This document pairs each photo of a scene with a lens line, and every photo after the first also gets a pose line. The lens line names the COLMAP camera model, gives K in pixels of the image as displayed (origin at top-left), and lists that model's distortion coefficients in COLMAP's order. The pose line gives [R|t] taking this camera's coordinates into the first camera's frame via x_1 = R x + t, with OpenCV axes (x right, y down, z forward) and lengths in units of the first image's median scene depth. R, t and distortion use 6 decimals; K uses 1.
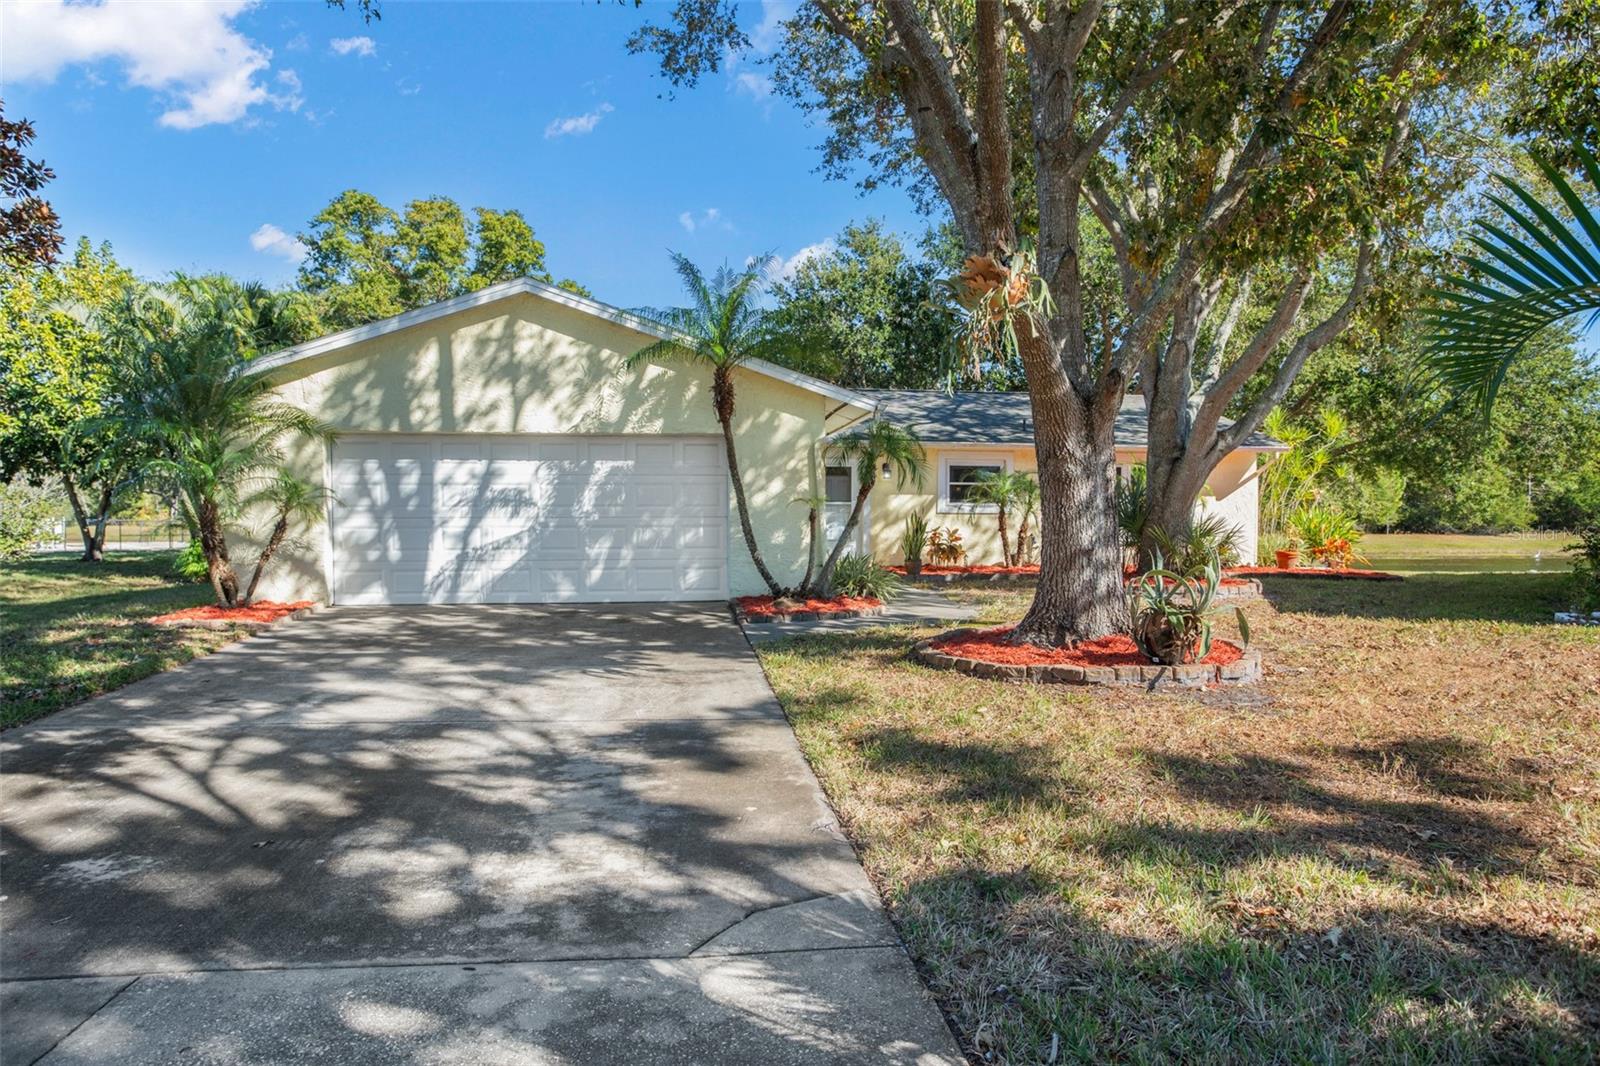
lens RADIAL K [[1071.7, 0, 800.0], [0, 1071.7, 533.0], [0, 0, 1]] dist [-0.000596, 0.000642]
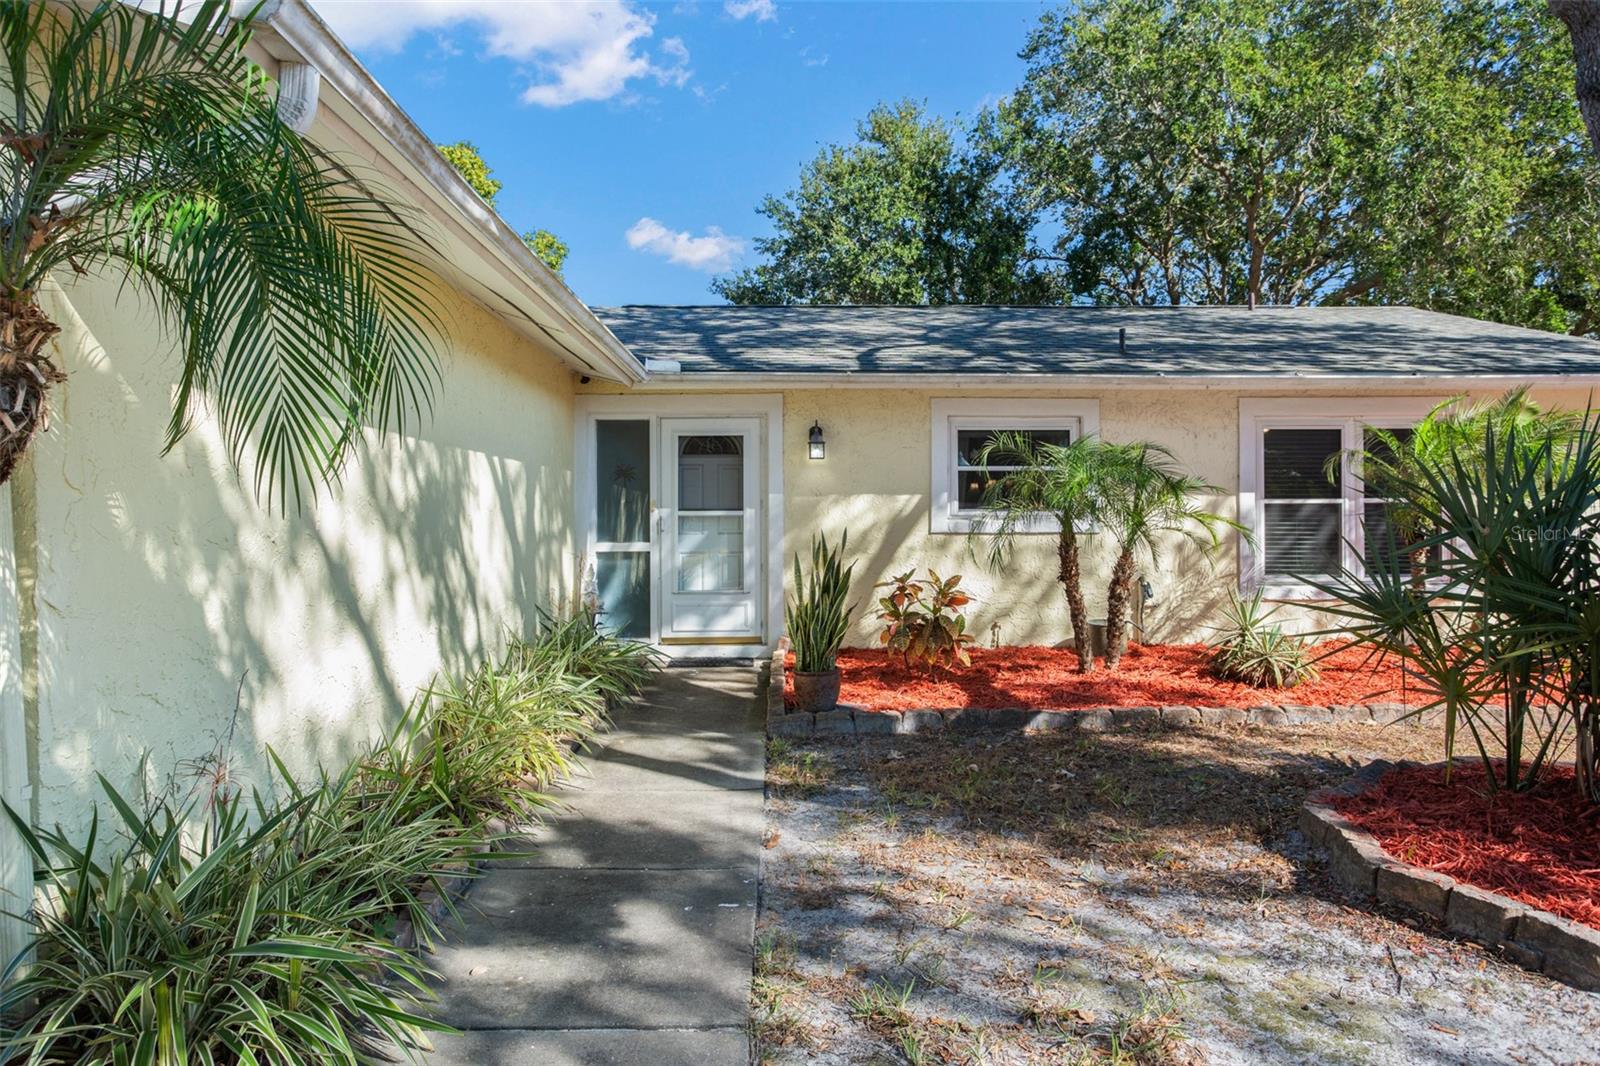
lens RADIAL K [[991.1, 0, 804.4], [0, 991.1, 519.6], [0, 0, 1]] dist [0.007404, 0.002481]
pose [[0.993036, -0.005017, -0.117701, 0.169992], [0.003655, 0.999924, -0.011786, -0.027062], [0.117751, 0.011273, 0.992979, 0.778988]]
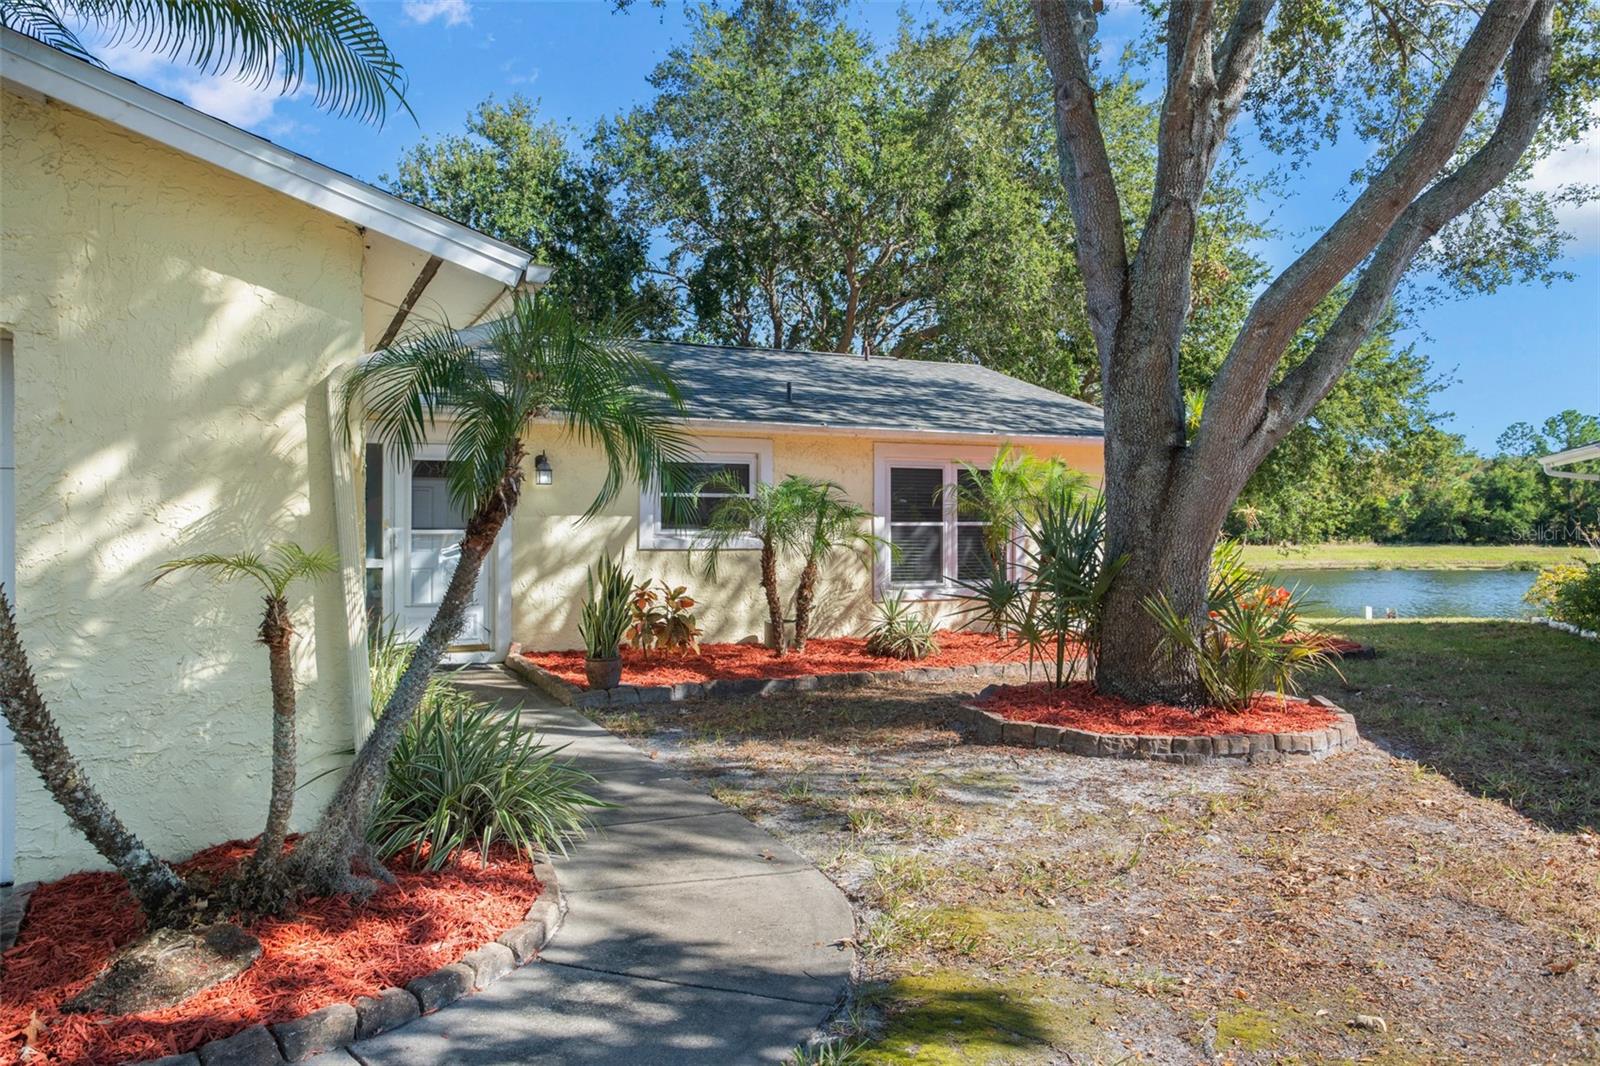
lens RADIAL K [[1171.8, 0, 800.0], [0, 1171.8, 533.0], [0, 0, 1]] dist [-0.005120, 0.000722]
pose [[0.955070, -0.002316, 0.296371, 0.041185], [0.005576, 0.999933, -0.010153, -0.028302], [-0.296328, 0.011349, 0.955019, 0.565301]]
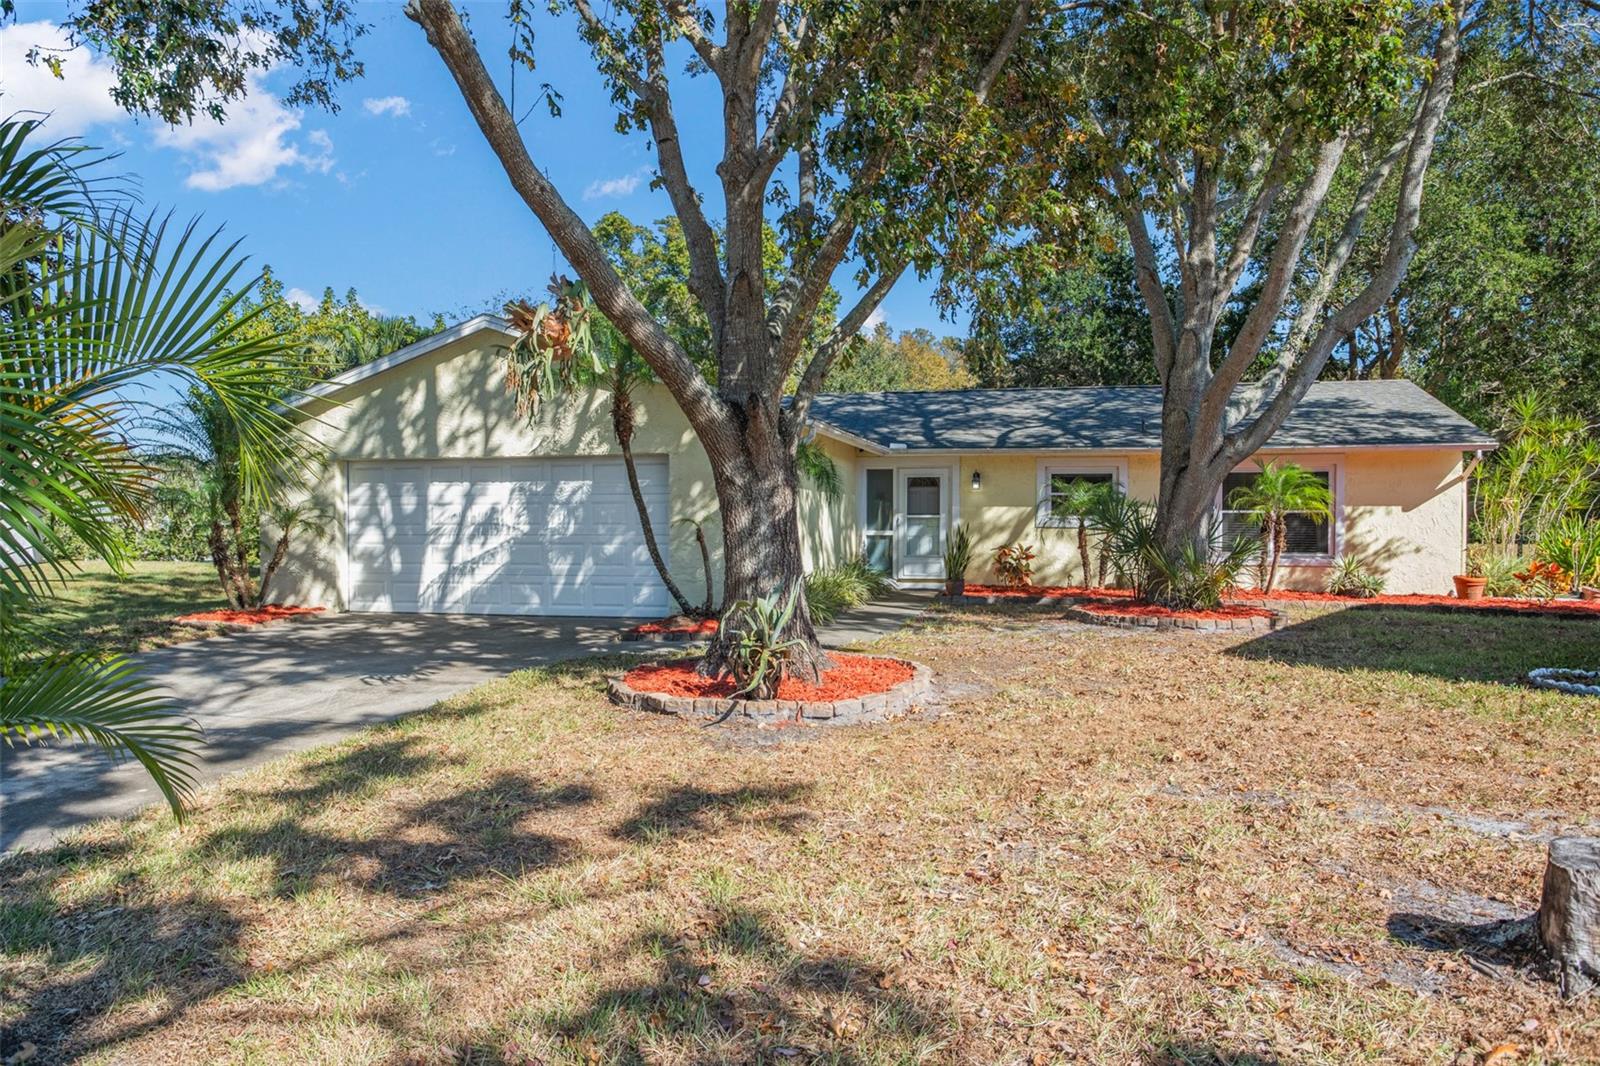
lens RADIAL K [[1171.8, 0, 800.0], [0, 1171.8, 533.0], [0, 0, 1]] dist [-0.005120, 0.000722]
pose [[0.931105, 0.003753, -0.364731, 0.415084], [-0.005025, 0.999984, -0.002539, -0.013625], [0.364716, 0.004197, 0.931109, 0.014355]]
